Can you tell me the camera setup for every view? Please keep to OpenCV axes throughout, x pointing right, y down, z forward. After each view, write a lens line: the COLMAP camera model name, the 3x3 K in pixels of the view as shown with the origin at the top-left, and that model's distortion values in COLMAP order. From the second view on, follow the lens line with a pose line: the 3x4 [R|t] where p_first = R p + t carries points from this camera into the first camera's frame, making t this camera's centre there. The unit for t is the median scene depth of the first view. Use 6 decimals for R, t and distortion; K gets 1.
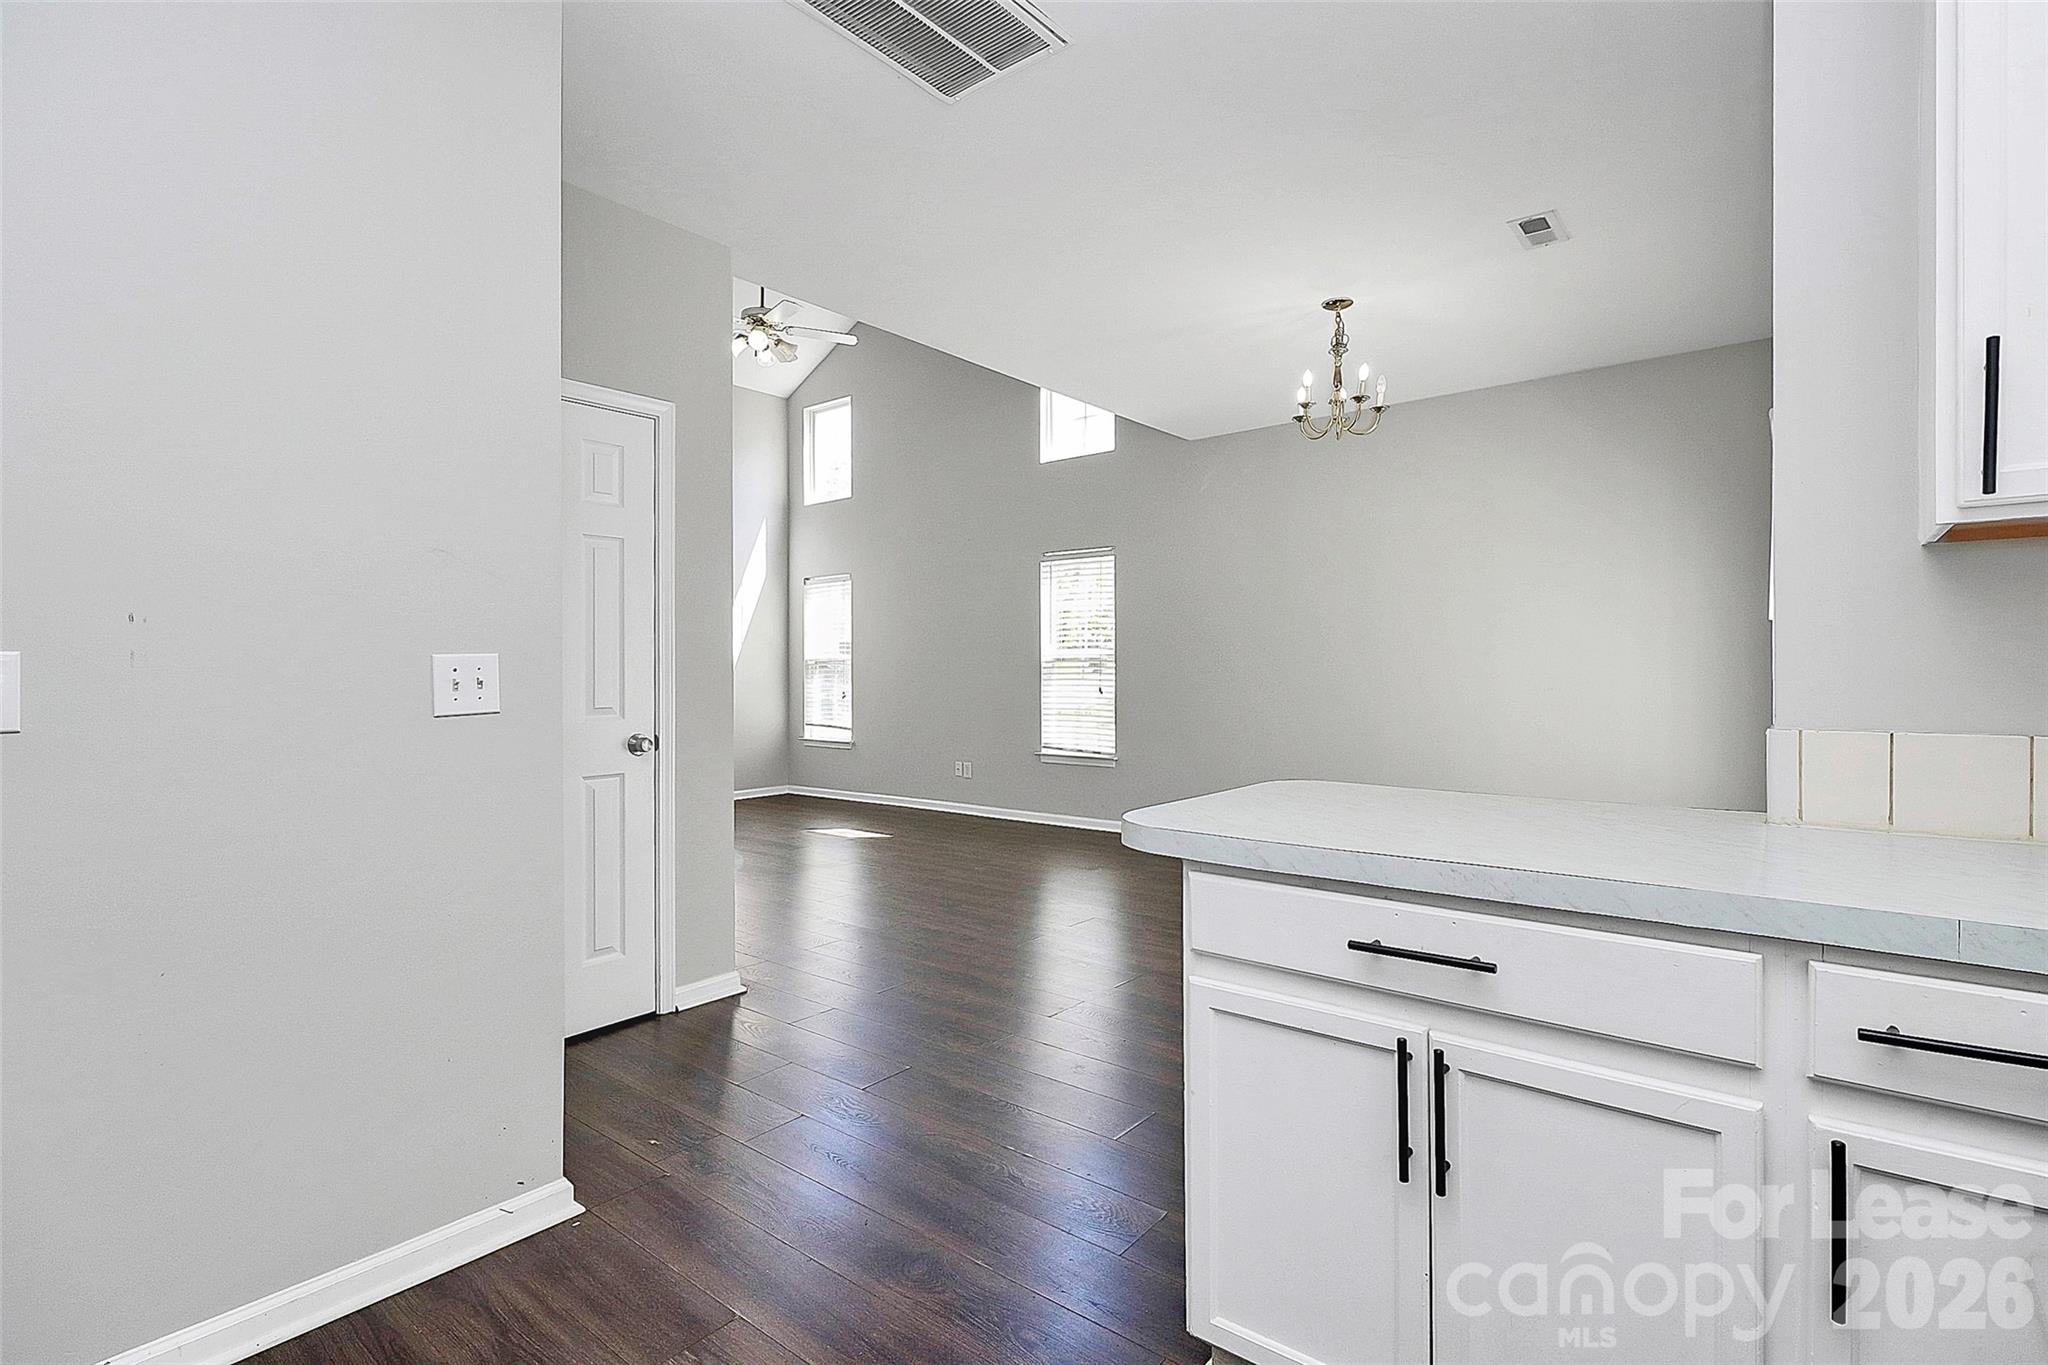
lens RADIAL K [[964.5, 0, 1033.1], [0, 964.5, 689.7], [0, 0, 1]] dist [-0.012097, -0.000435]
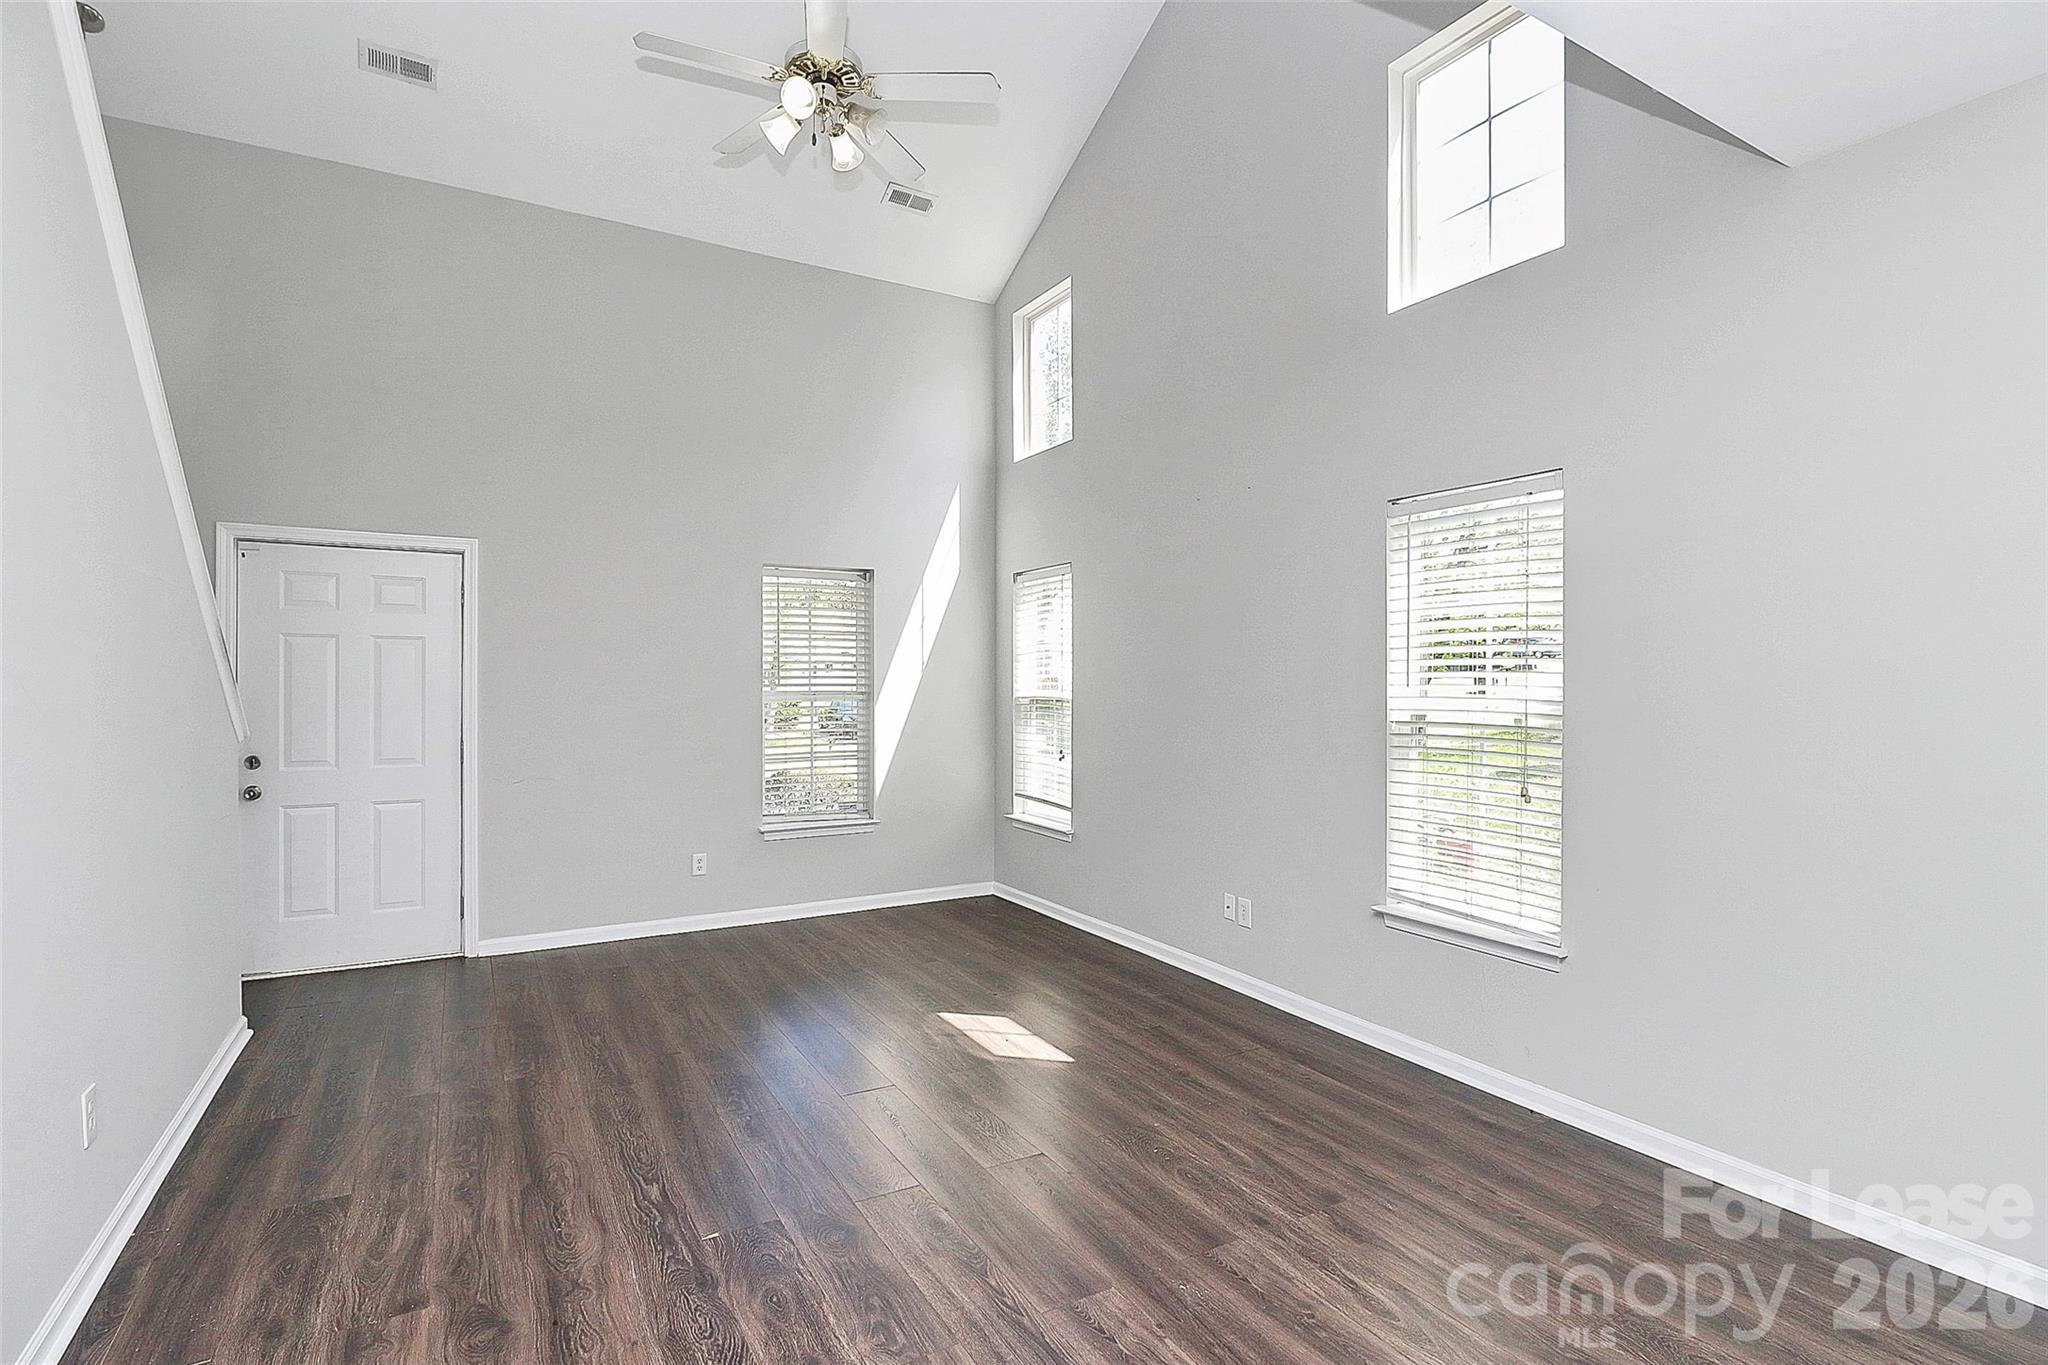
lens RADIAL K [[964.5, 0, 1033.1], [0, 964.5, 689.7], [0, 0, 1]] dist [-0.012097, -0.000435]
pose [[0.933370, 0.005150, -0.358878, 0.016097], [-0.008419, 0.999936, -0.007546, -0.039935], [0.358816, 0.010065, 0.933354, 0.479048]]
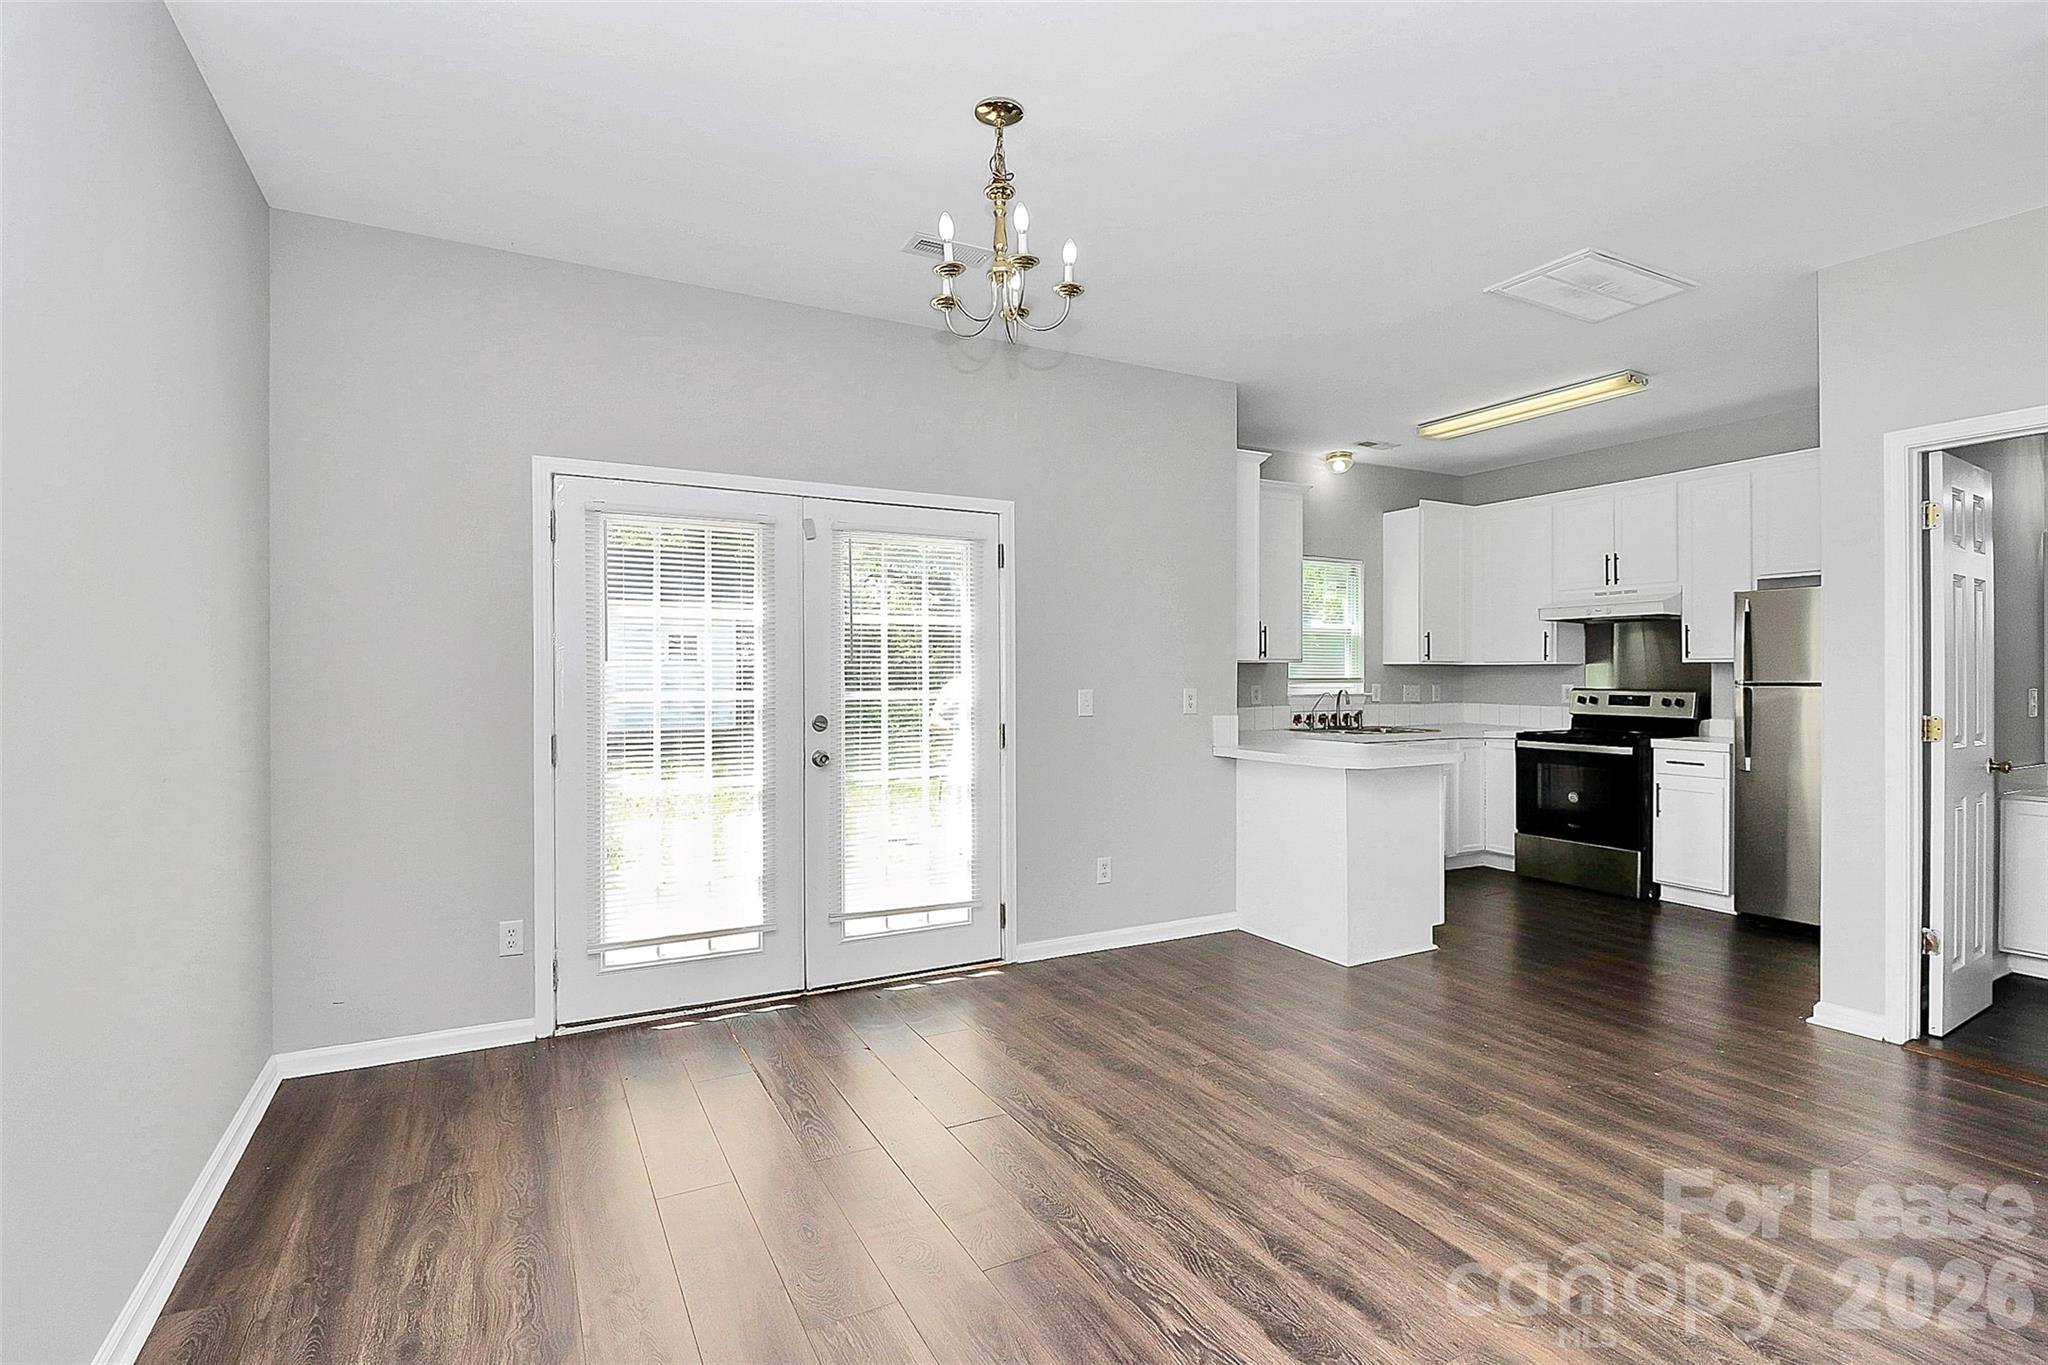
lens RADIAL K [[964.3, 0, 1016.0], [0, 964.3, 678.8], [0, 0, 1]] dist [-0.001139, -0.000450]
pose [[-0.914789, -0.004455, 0.403907, 0.034671], [0.005877, 0.999687, 0.024336, -0.033031], [-0.403889, 0.024636, -0.914476, 0.873643]]
